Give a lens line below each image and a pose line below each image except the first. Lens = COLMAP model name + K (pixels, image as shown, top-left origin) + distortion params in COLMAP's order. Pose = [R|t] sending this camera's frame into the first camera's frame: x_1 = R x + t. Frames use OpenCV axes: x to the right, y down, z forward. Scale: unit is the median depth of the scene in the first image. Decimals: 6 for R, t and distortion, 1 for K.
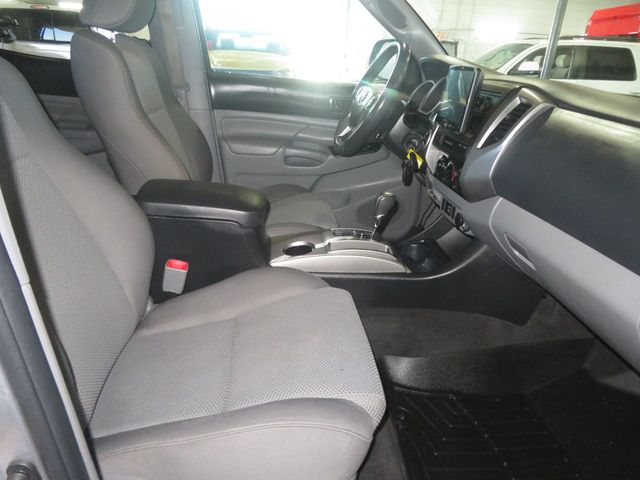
lens RADIAL K [[452.9, 0, 319.7], [0, 452.9, 281.0], [0, 0, 1]] dist [-0.005657, 0.000850]
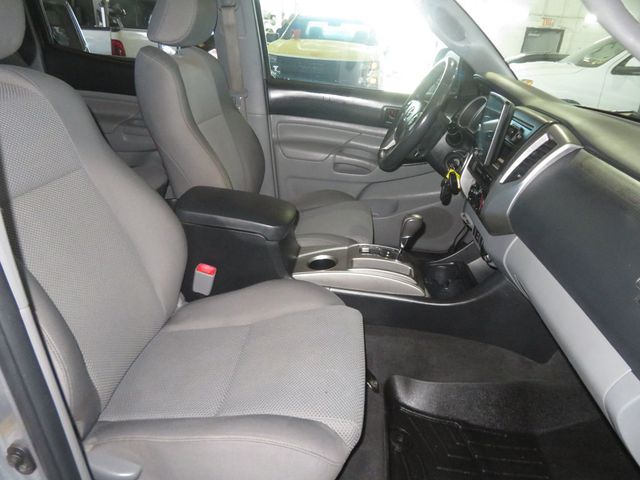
lens RADIAL K [[452.9, 0, 319.7], [0, 452.9, 281.0], [0, 0, 1]] dist [-0.005657, 0.000850]
pose [[0.980674, 0.100660, -0.167766, 0.126829], [-0.094728, 0.994573, 0.043016, -0.073531], [0.171185, -0.026293, 0.984888, -0.025011]]
